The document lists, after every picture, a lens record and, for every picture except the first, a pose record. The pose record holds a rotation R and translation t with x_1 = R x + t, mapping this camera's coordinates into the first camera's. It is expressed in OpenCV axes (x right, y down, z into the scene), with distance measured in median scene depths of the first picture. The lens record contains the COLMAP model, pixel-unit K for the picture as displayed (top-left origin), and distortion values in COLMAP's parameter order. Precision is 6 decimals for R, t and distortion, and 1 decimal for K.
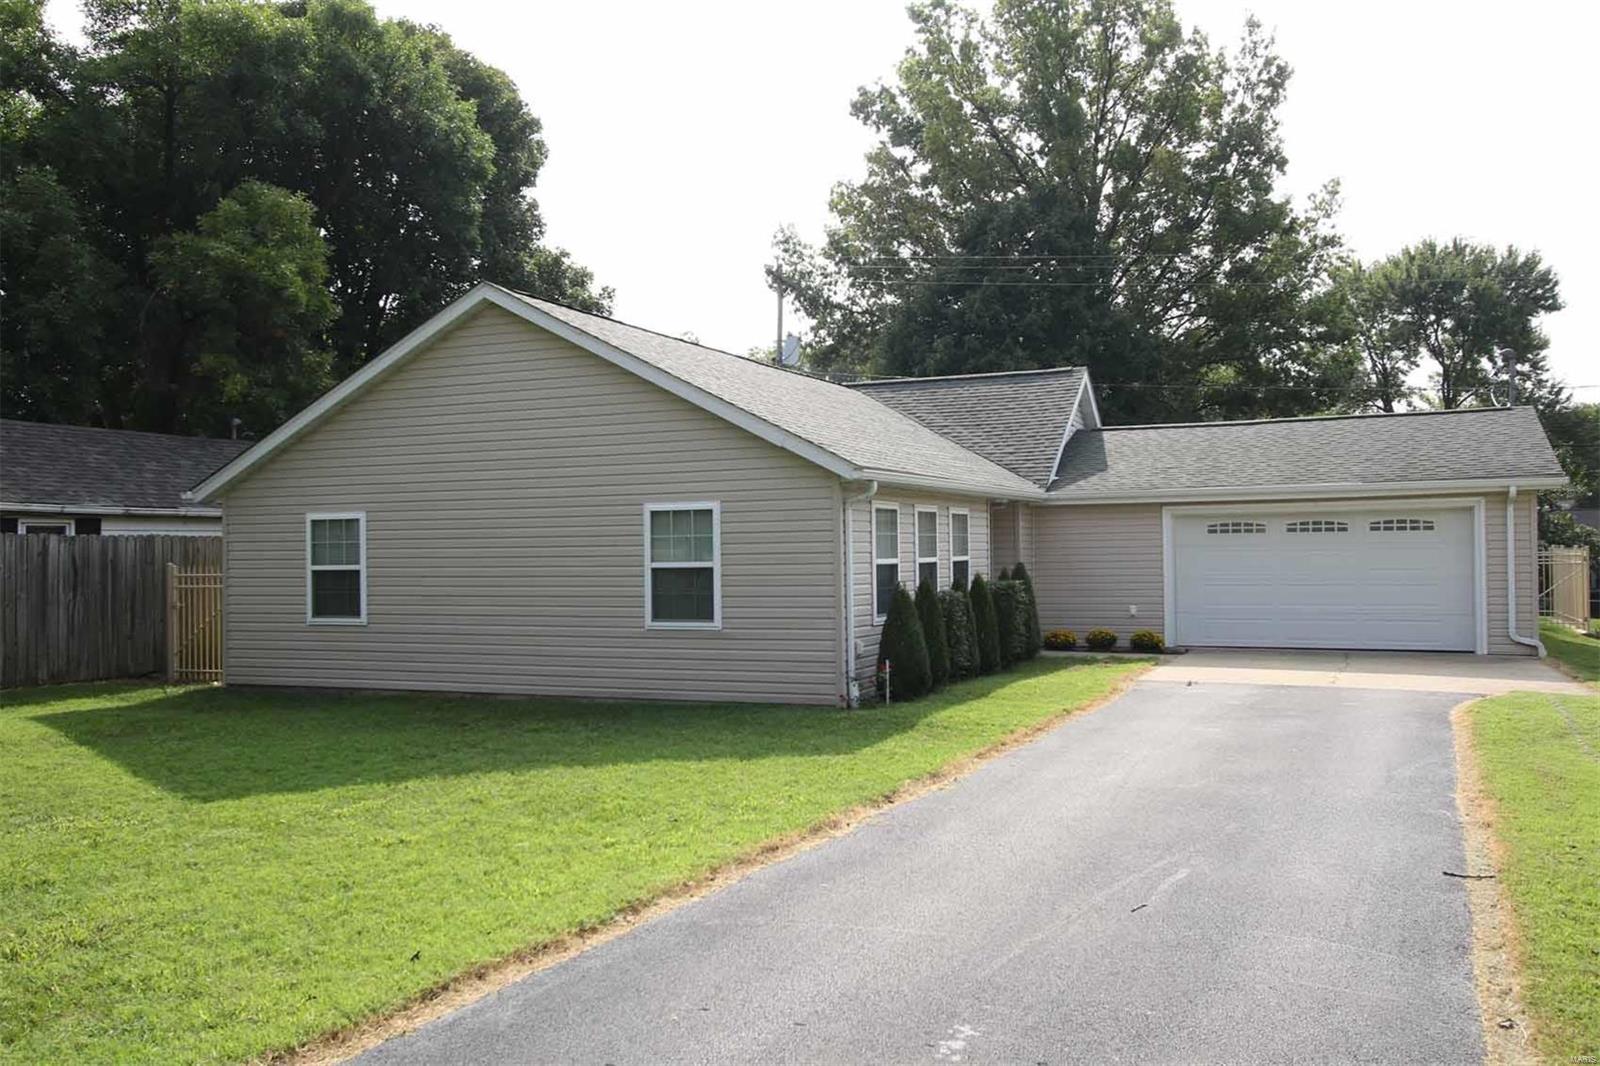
lens RADIAL K [[1359.8, 0, 800.0], [0, 1359.8, 533.0], [0, 0, 1]] dist [0.003090, -0.005152]
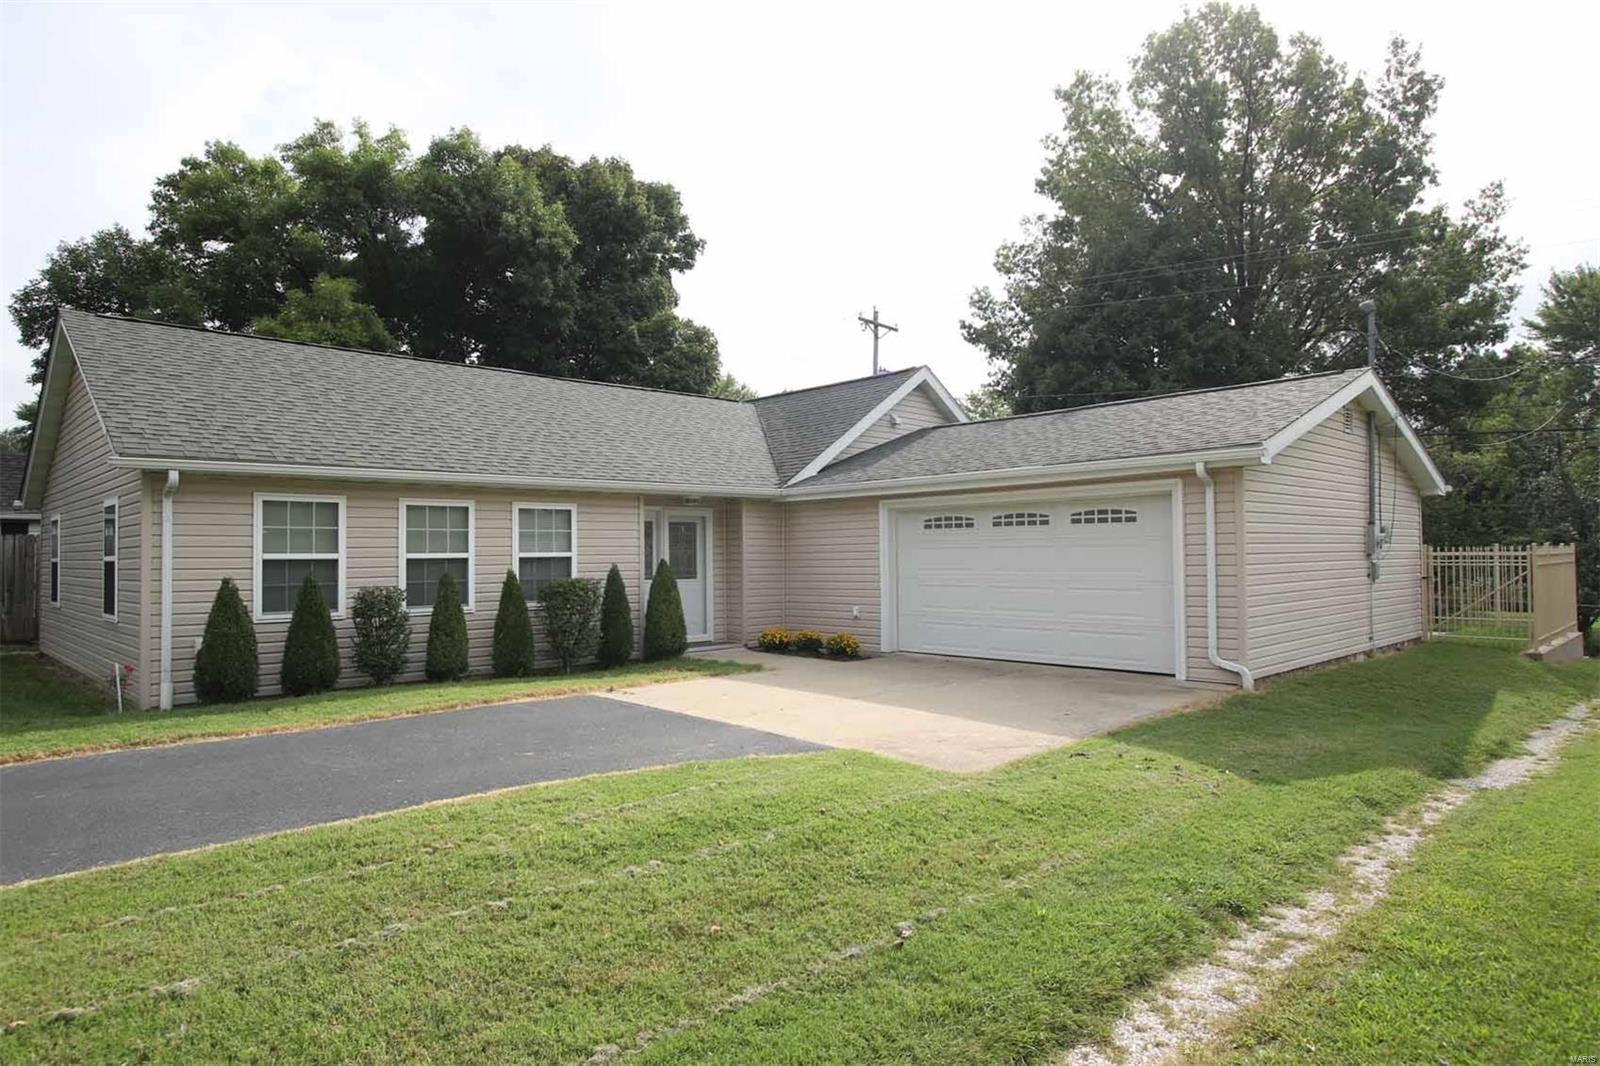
lens RADIAL K [[955.9, 0, 800.0], [0, 955.9, 533.0], [0, 0, 1]] dist [0.002903, 0.001207]
pose [[0.924232, -0.006159, -0.381782, 0.215735], [0.003539, 0.999965, -0.007564, 0.003505], [0.381816, 0.005640, 0.924221, 0.172771]]
